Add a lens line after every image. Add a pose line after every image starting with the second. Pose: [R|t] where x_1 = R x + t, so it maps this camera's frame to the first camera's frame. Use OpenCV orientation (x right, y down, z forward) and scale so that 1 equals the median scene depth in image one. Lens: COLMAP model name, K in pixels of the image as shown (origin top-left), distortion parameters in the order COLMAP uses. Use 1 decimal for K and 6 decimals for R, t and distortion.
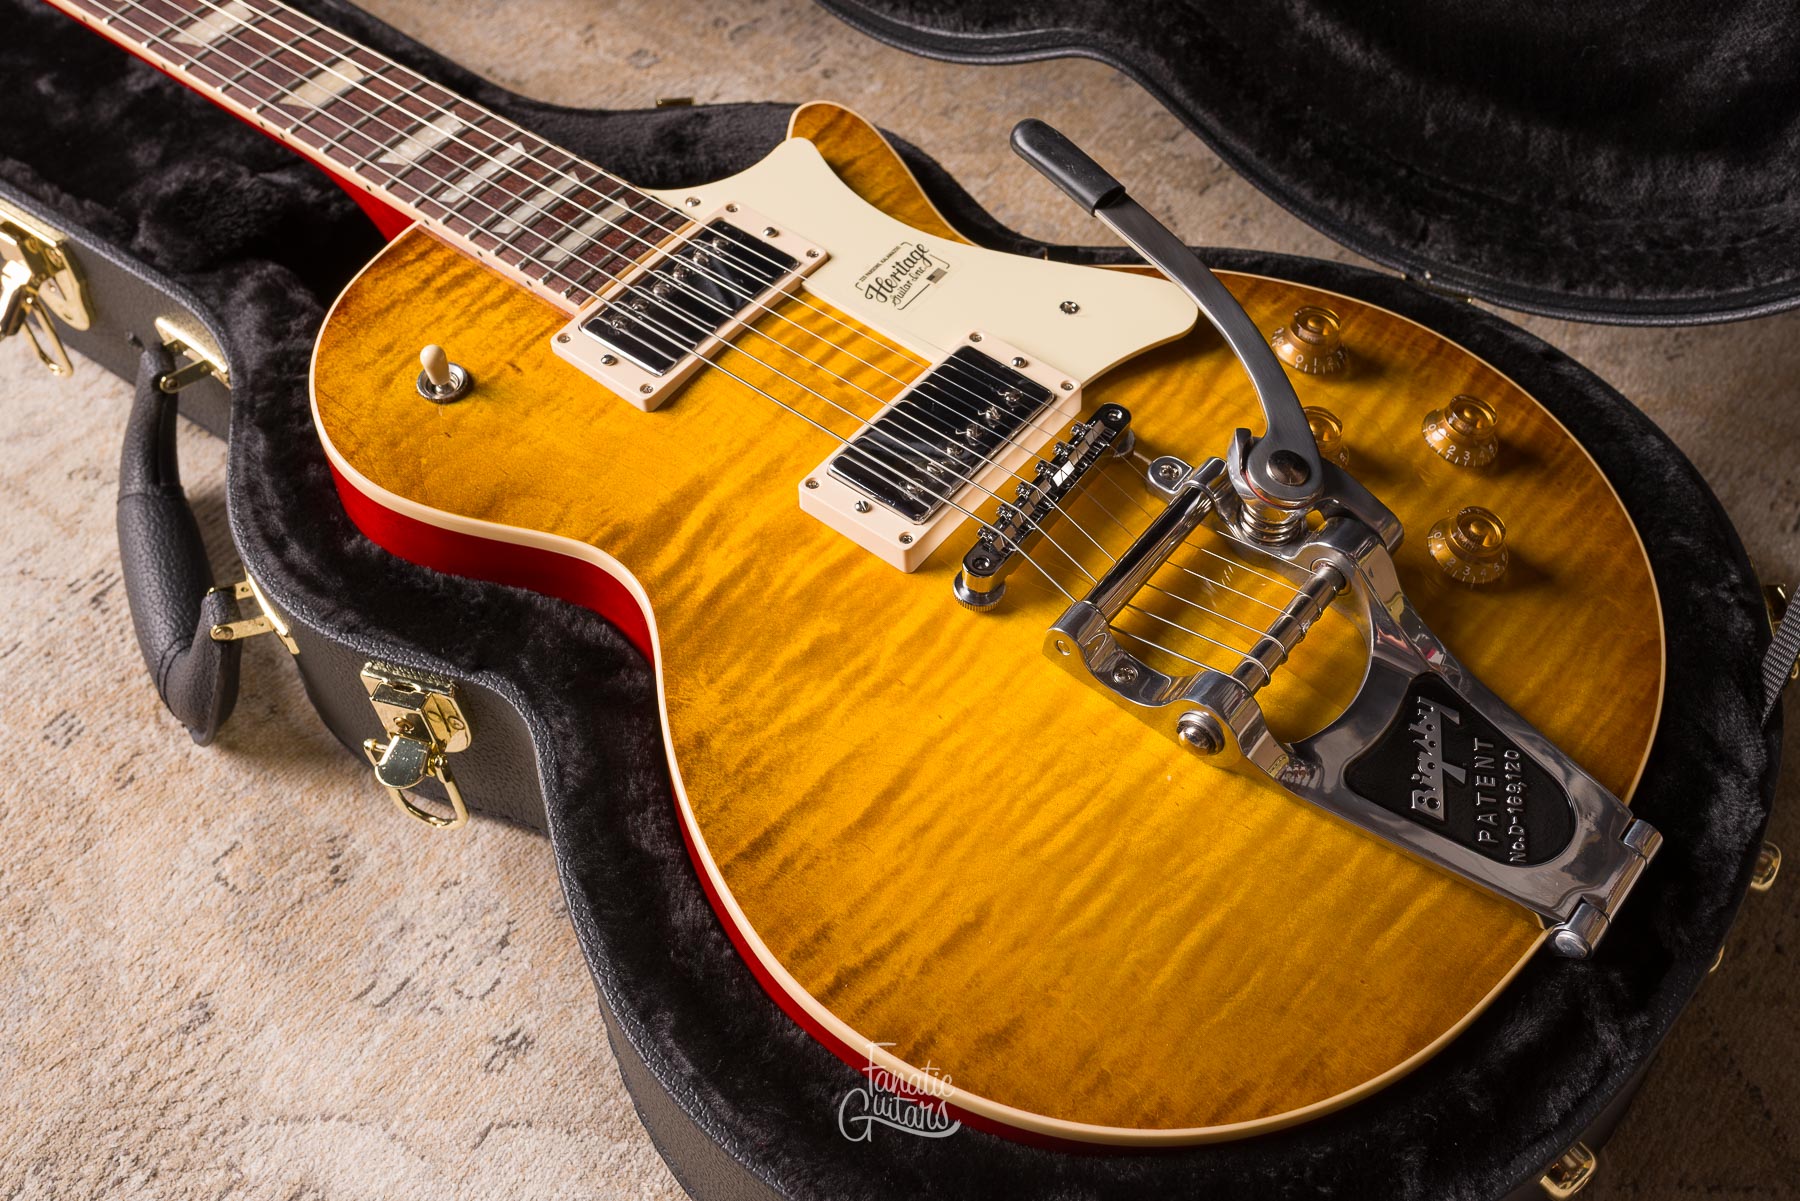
lens RADIAL K [[1965.6, 0, 1012.3], [0, 1965.6, 634.8], [0, 0, 1]] dist [-0.005169, 0.016394]
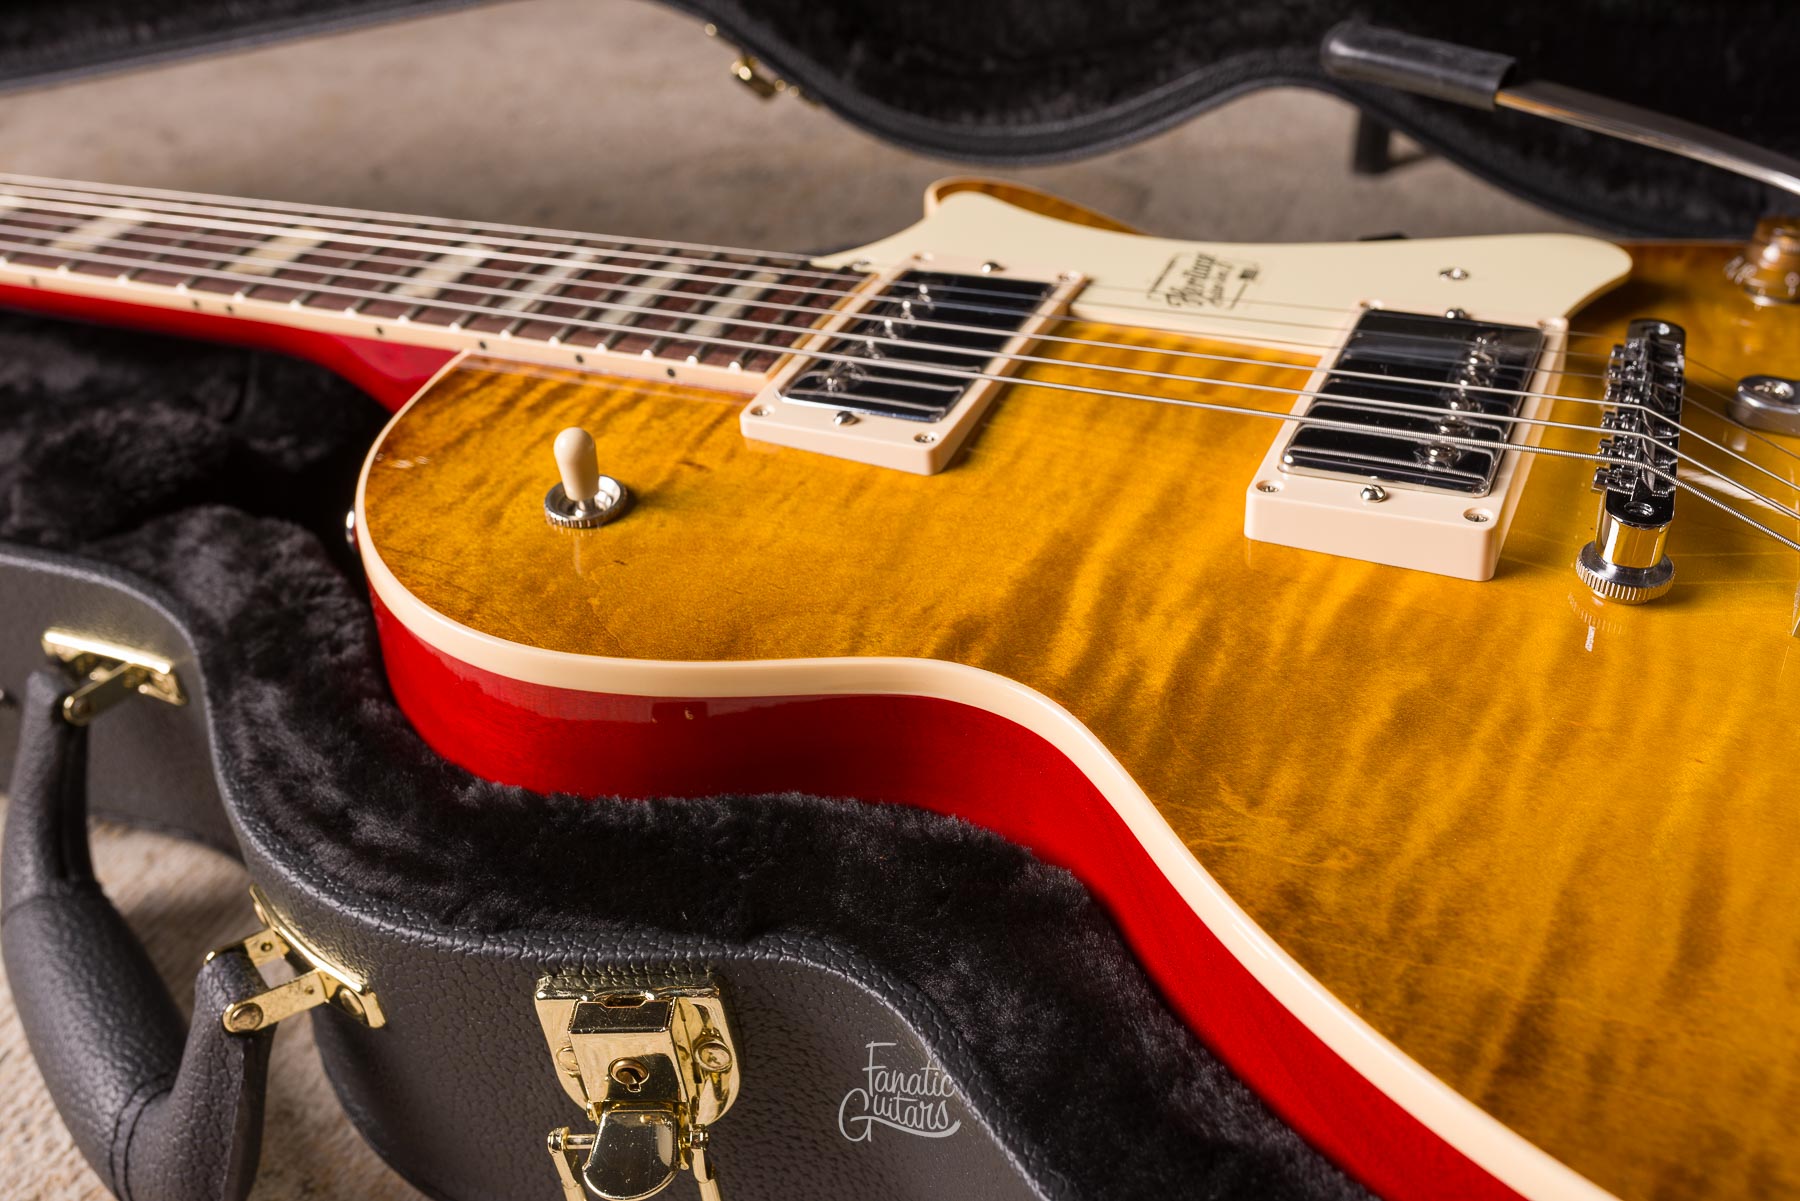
lens RADIAL K [[1799.4, 0, 897.0], [0, 1799.4, 599.8], [0, 0, 1]] dist [0.002818, -0.005045]
pose [[0.972961, -0.189081, 0.132645, -0.260760], [0.222087, 0.923609, -0.312449, 0.089931], [-0.063434, 0.333460, 0.940628, 0.453729]]
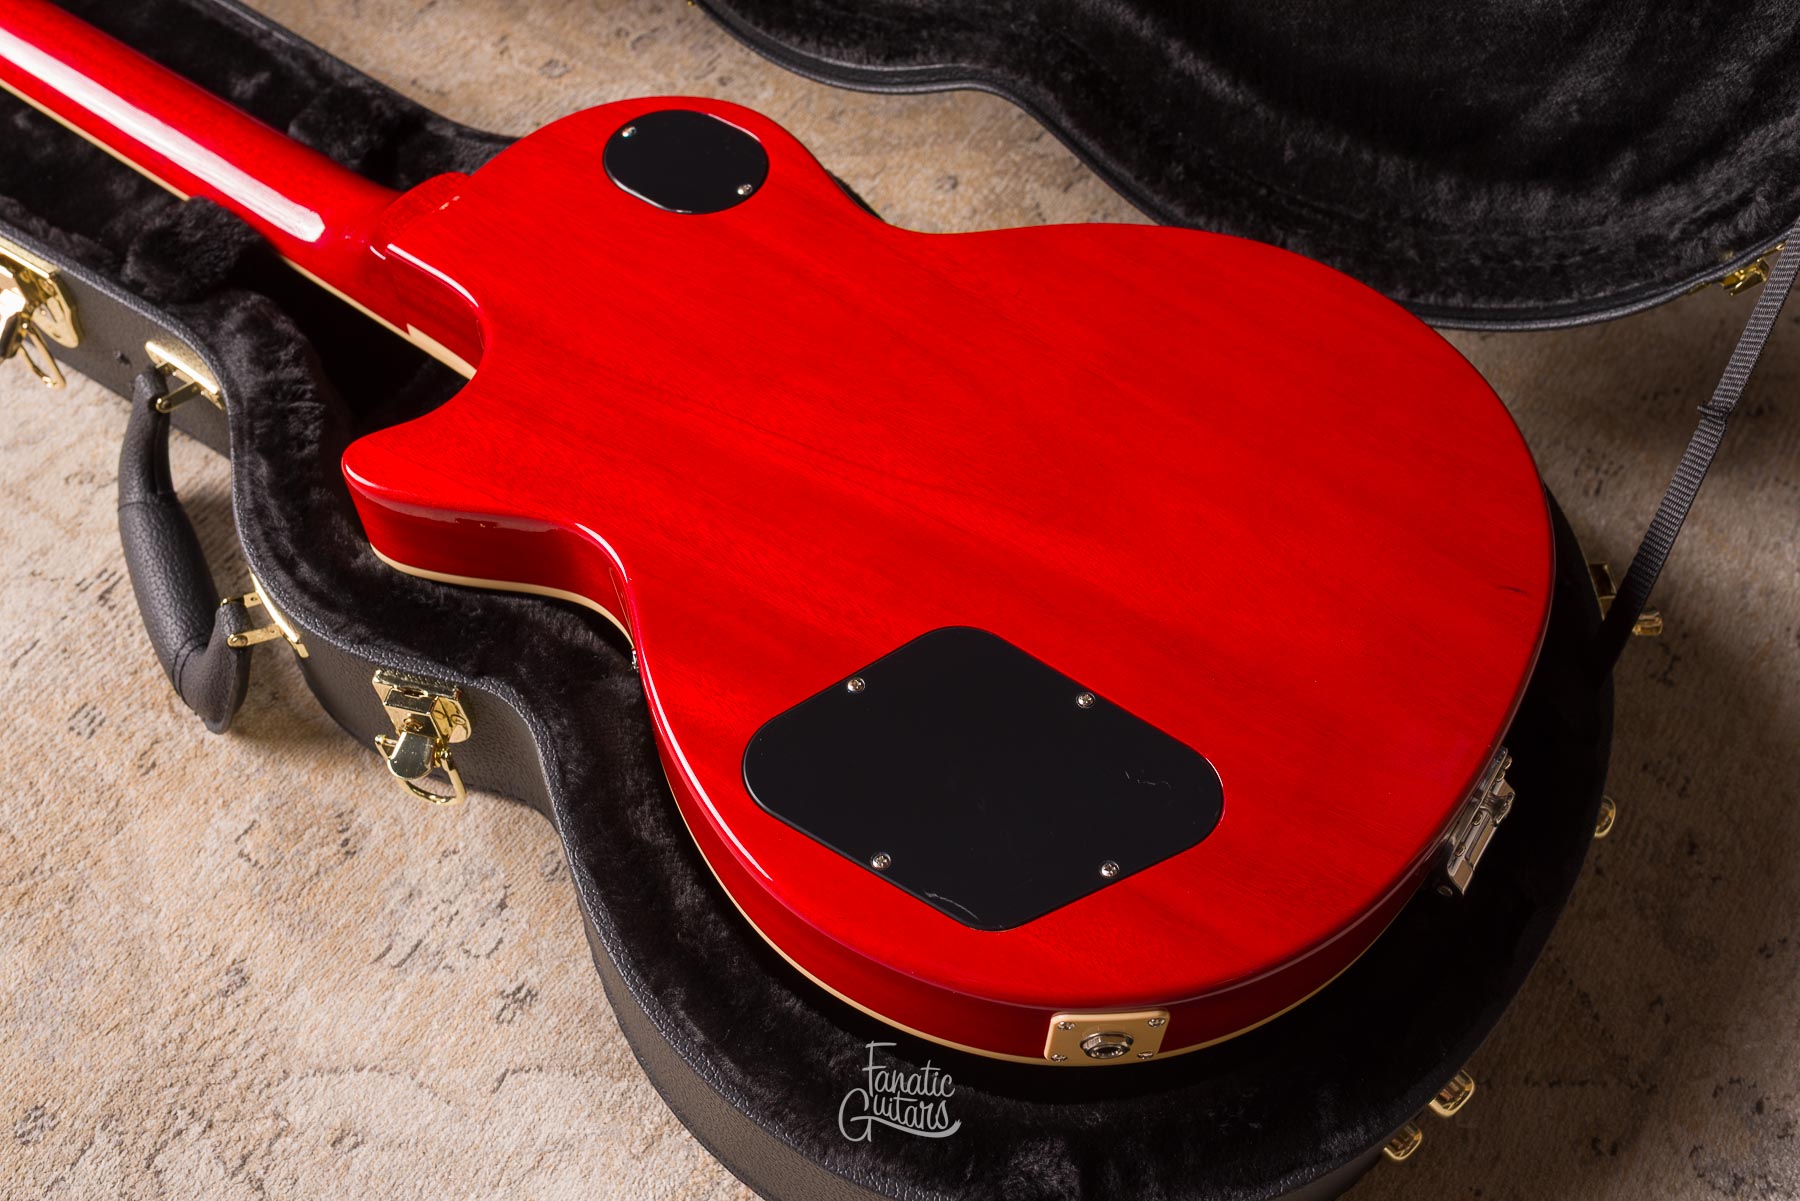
lens RADIAL K [[1743.0, 0, 891.7], [0, 1743.0, 597.8], [0, 0, 1]] dist [0.002482, -0.006802]
pose [[0.998532, -0.027501, 0.046661, -0.074843], [0.024396, 0.997532, 0.065844, -0.080522], [-0.048357, -0.064609, 0.996738, -0.005368]]
